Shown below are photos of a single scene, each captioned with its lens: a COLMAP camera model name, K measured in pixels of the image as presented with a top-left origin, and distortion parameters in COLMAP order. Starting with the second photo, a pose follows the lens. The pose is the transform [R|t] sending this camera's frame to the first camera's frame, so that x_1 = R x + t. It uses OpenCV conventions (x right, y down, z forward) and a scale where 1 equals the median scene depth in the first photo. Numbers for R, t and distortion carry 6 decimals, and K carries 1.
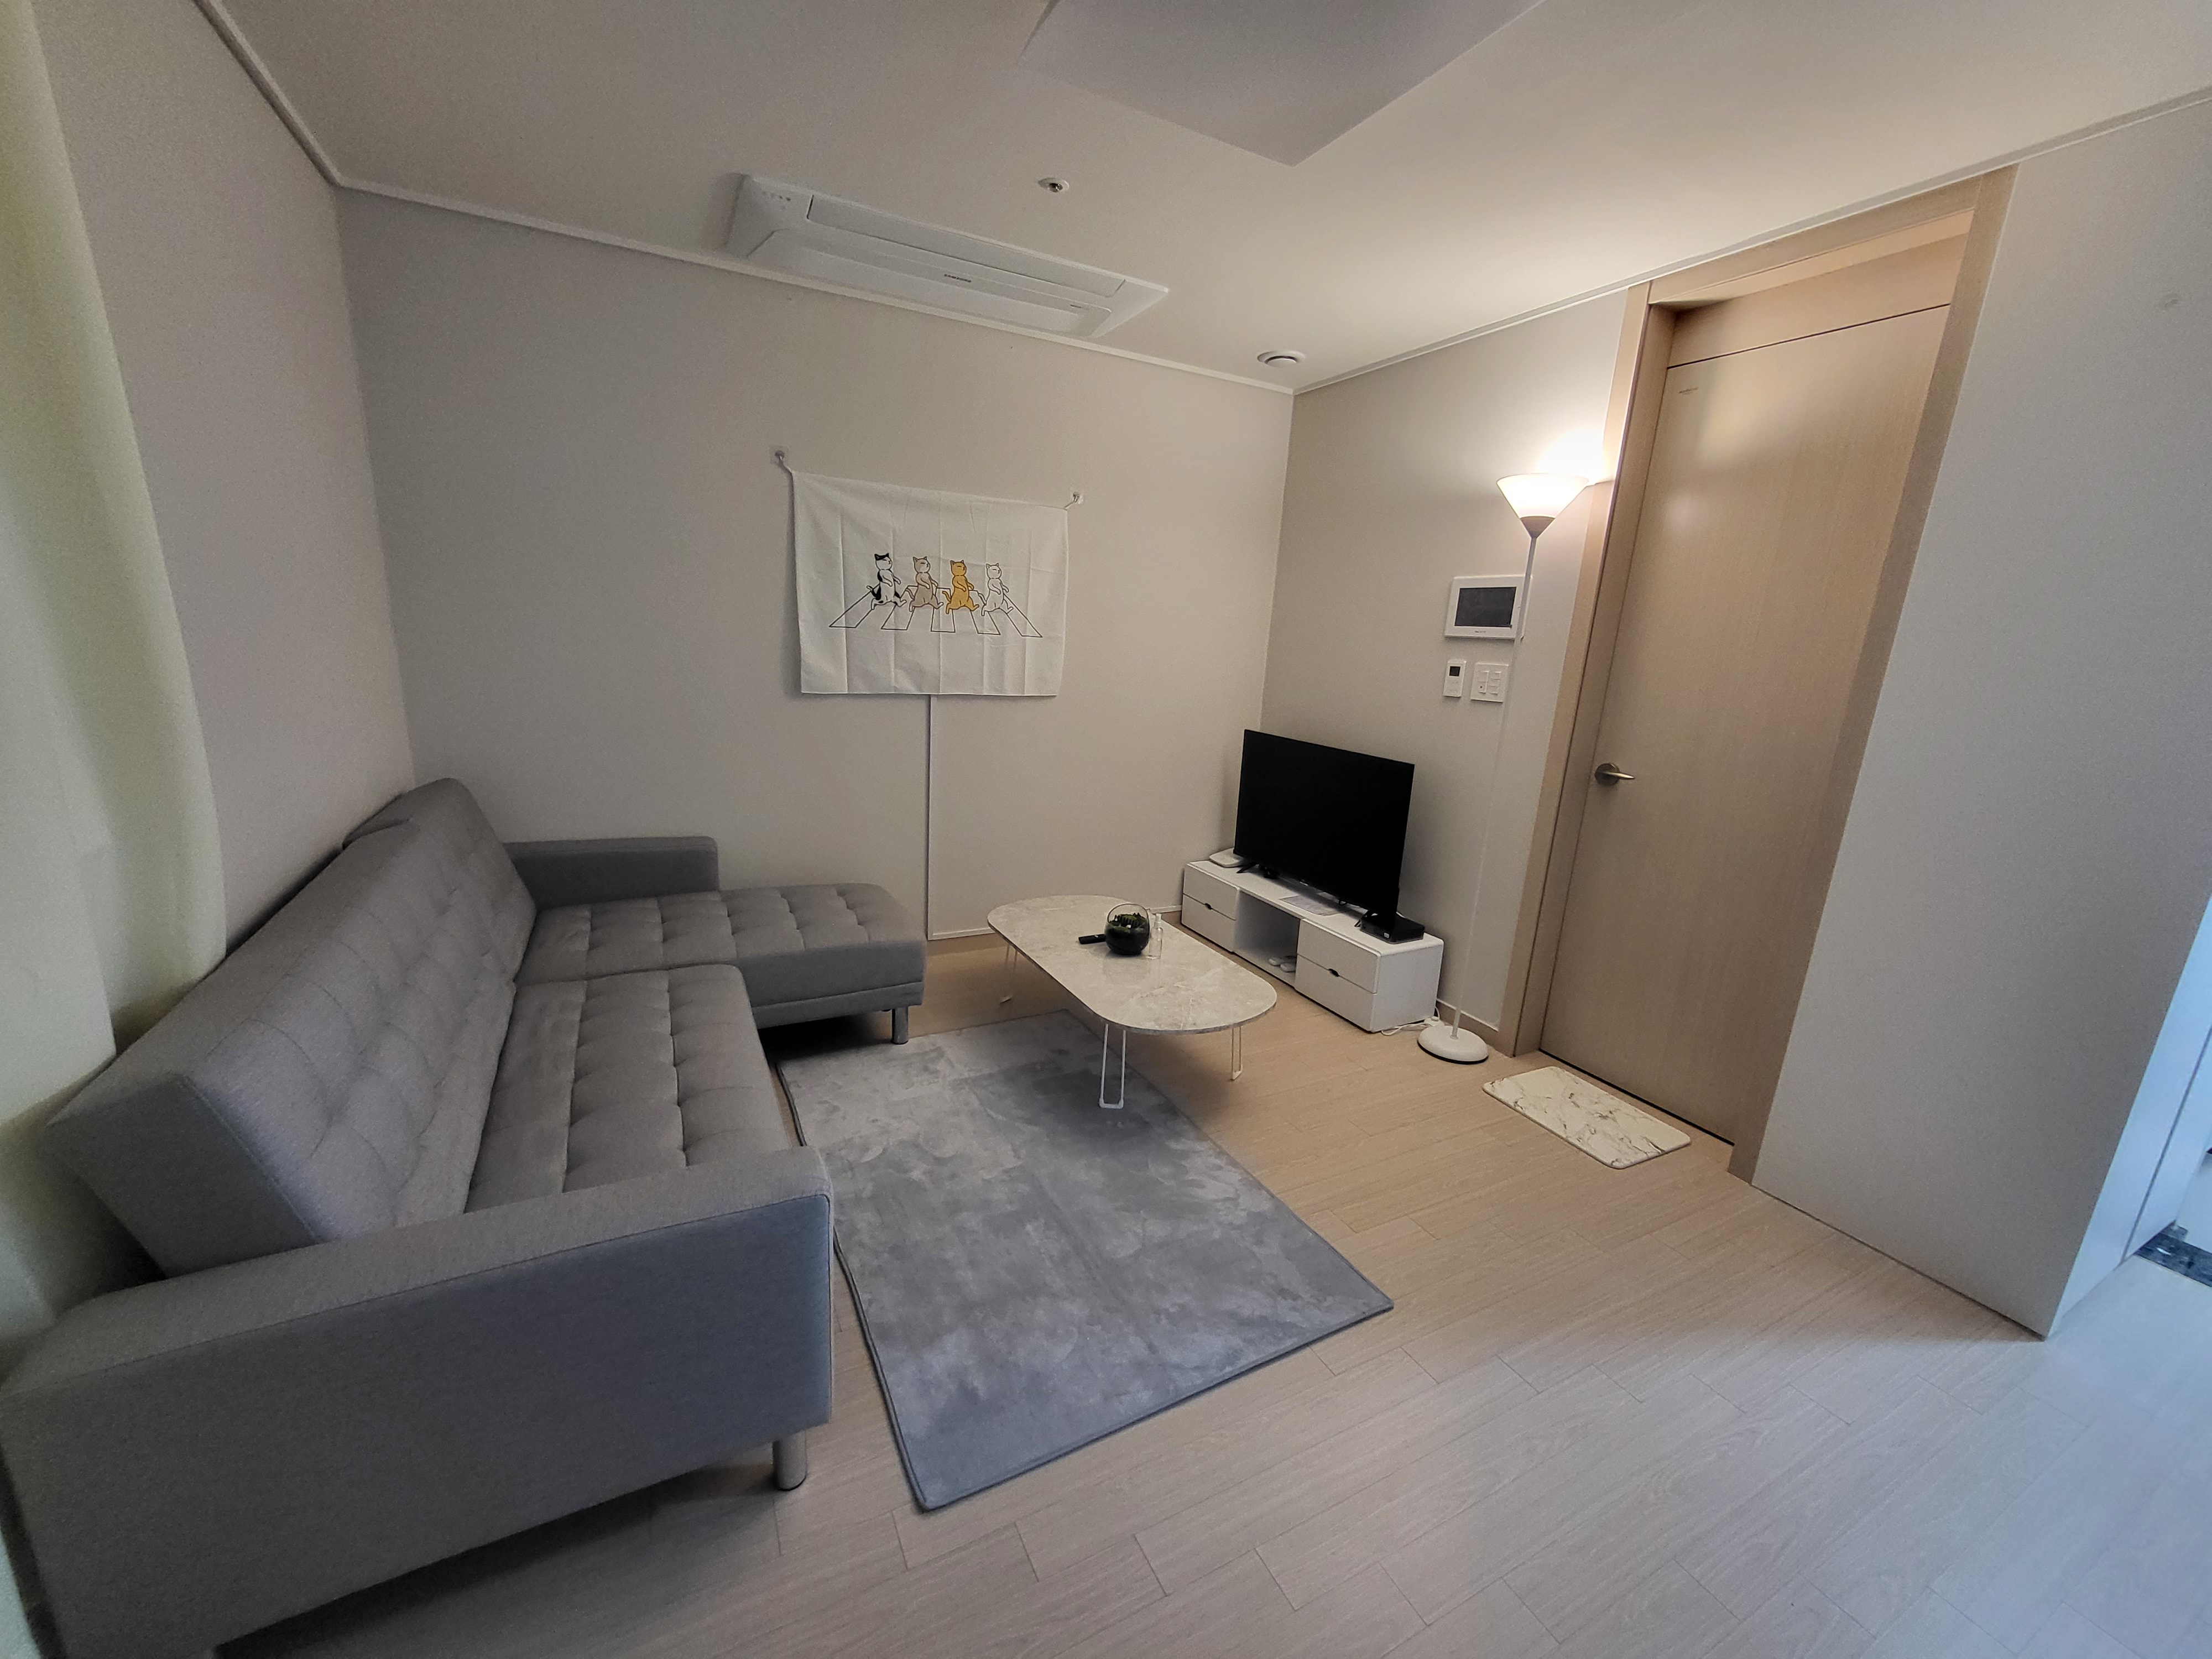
lens RADIAL K [[879.3, 0, 1110.4], [0, 879.3, 838.1], [0, 0, 1]] dist [0.000003, -0.000977]
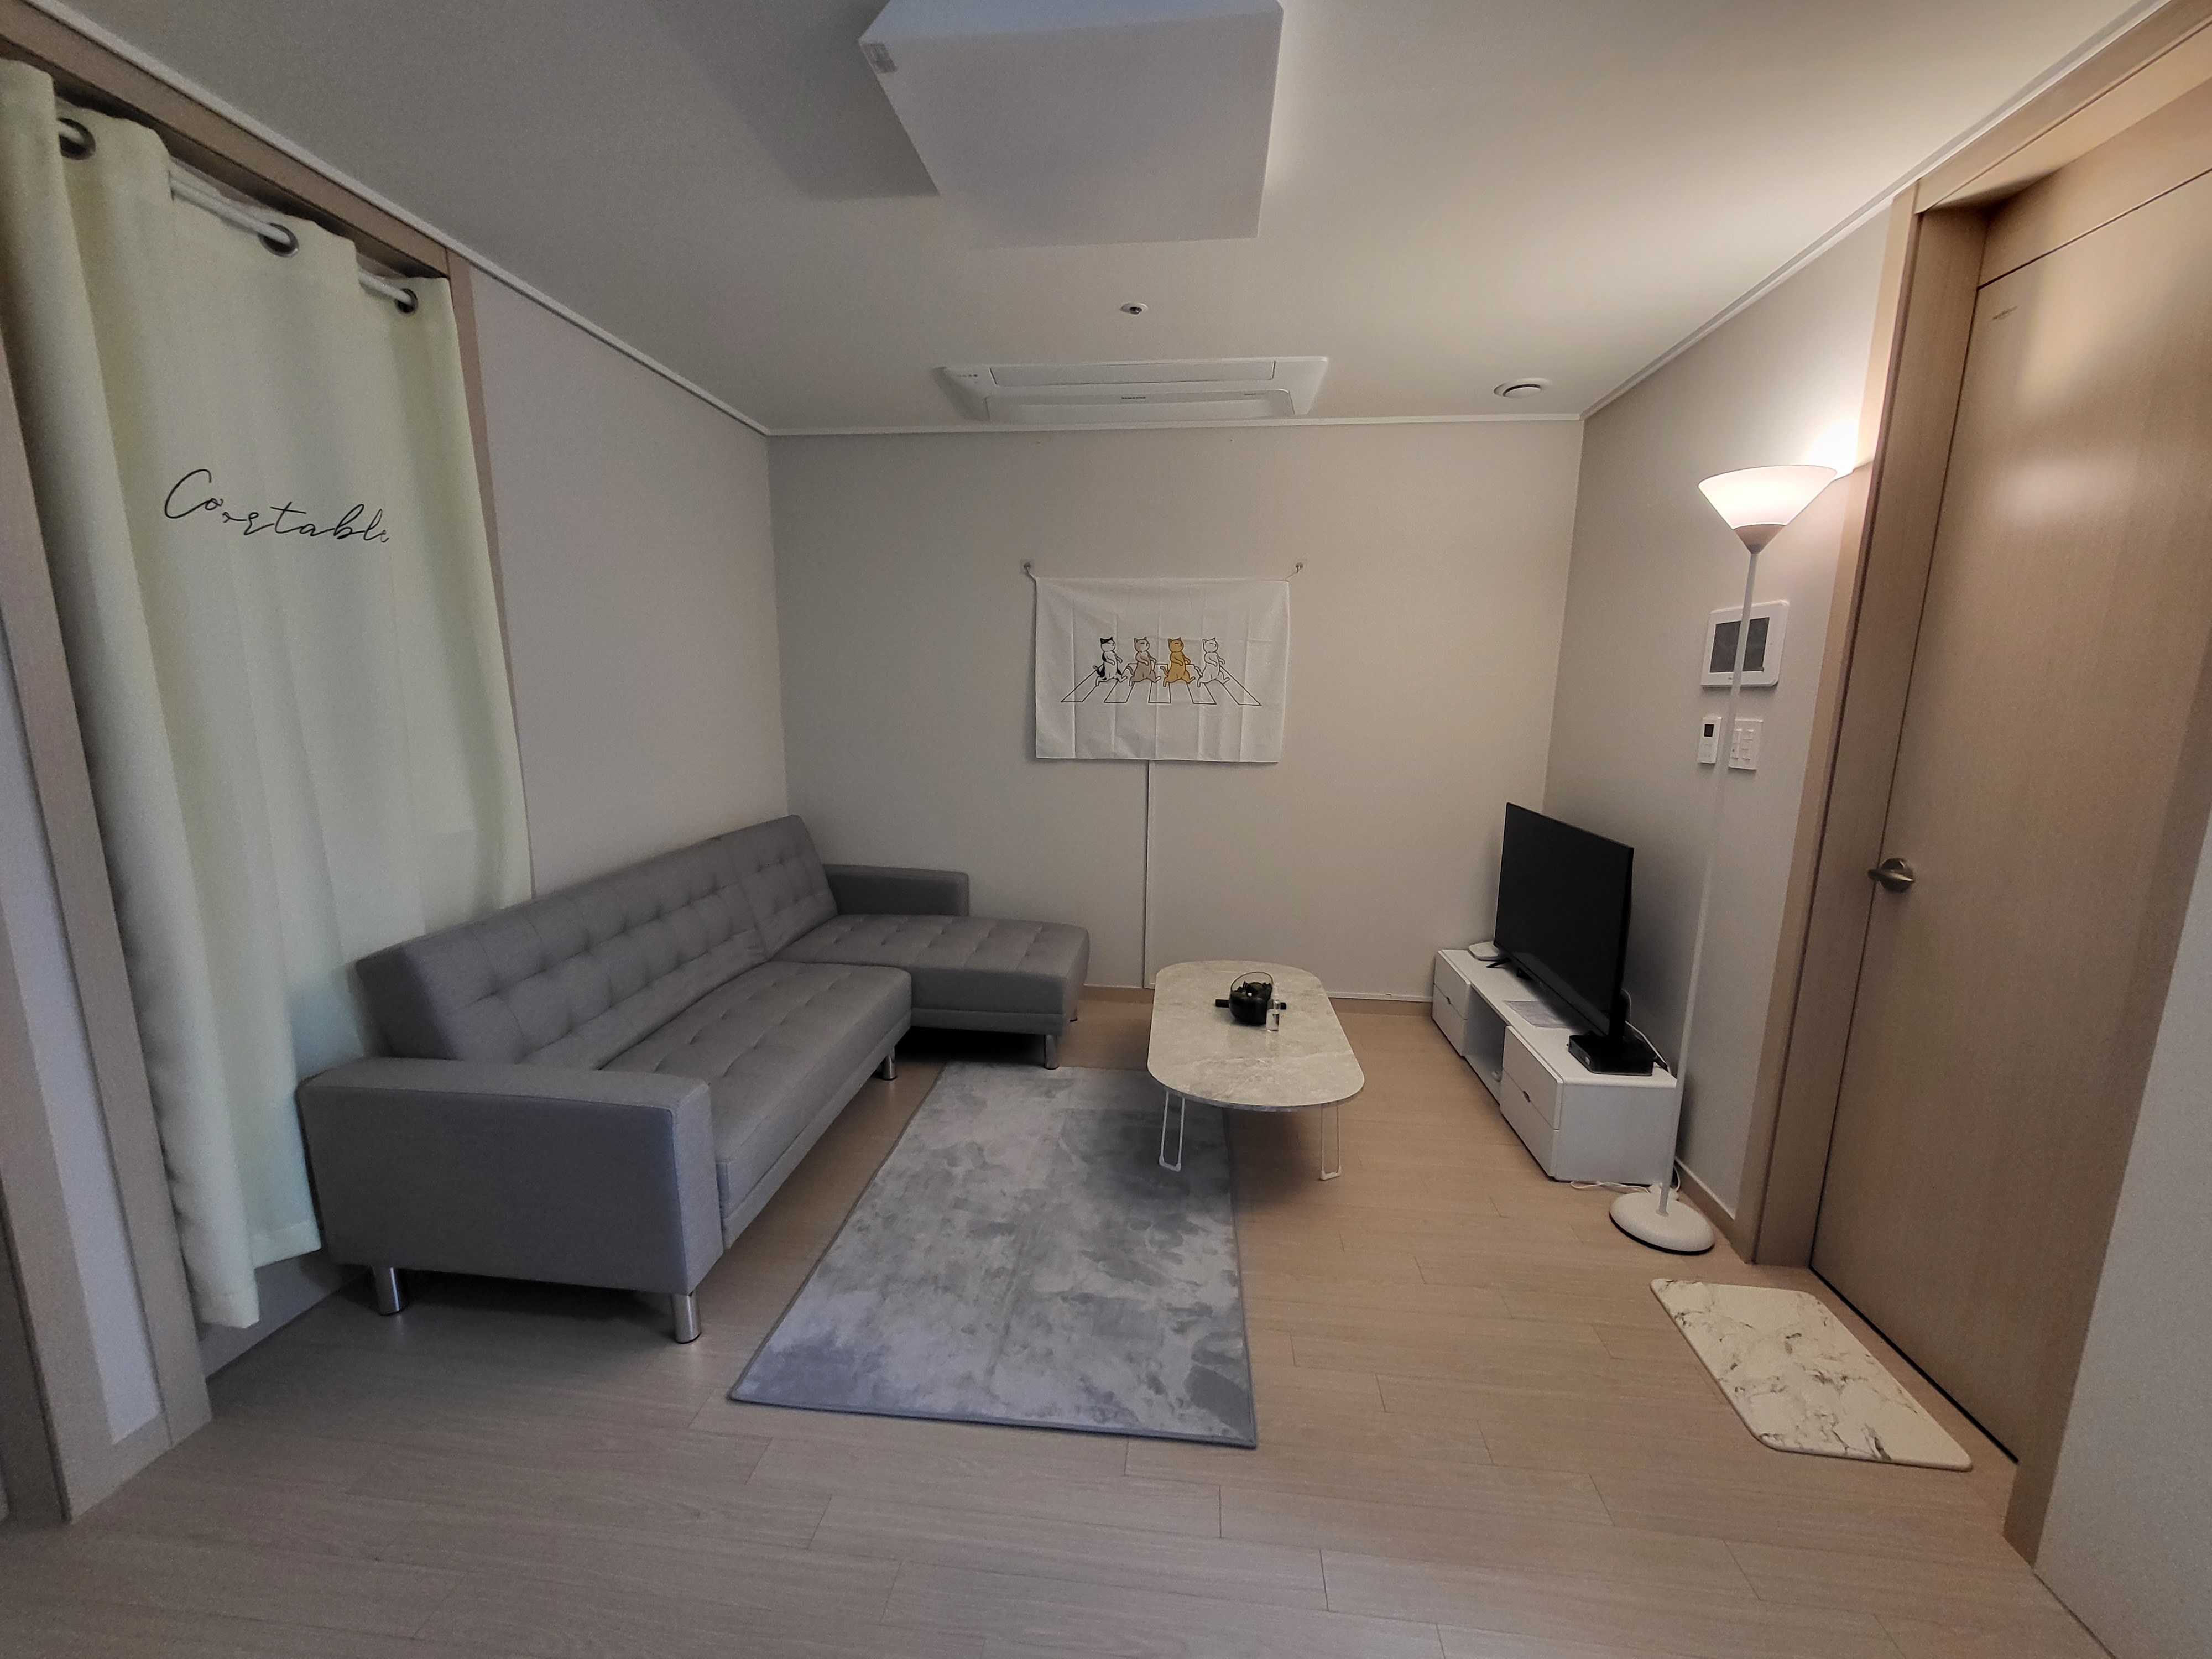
lens RADIAL K [[879.3, 0, 1105.0], [0, 879.3, 833.4], [0, 0, 1]] dist [0.000003, -0.000977]
pose [[0.826482, 0.048708, -0.560852, 0.424186], [-0.098478, 0.993398, -0.058846, -0.003460], [0.554282, 0.103867, 0.825822, 0.088001]]
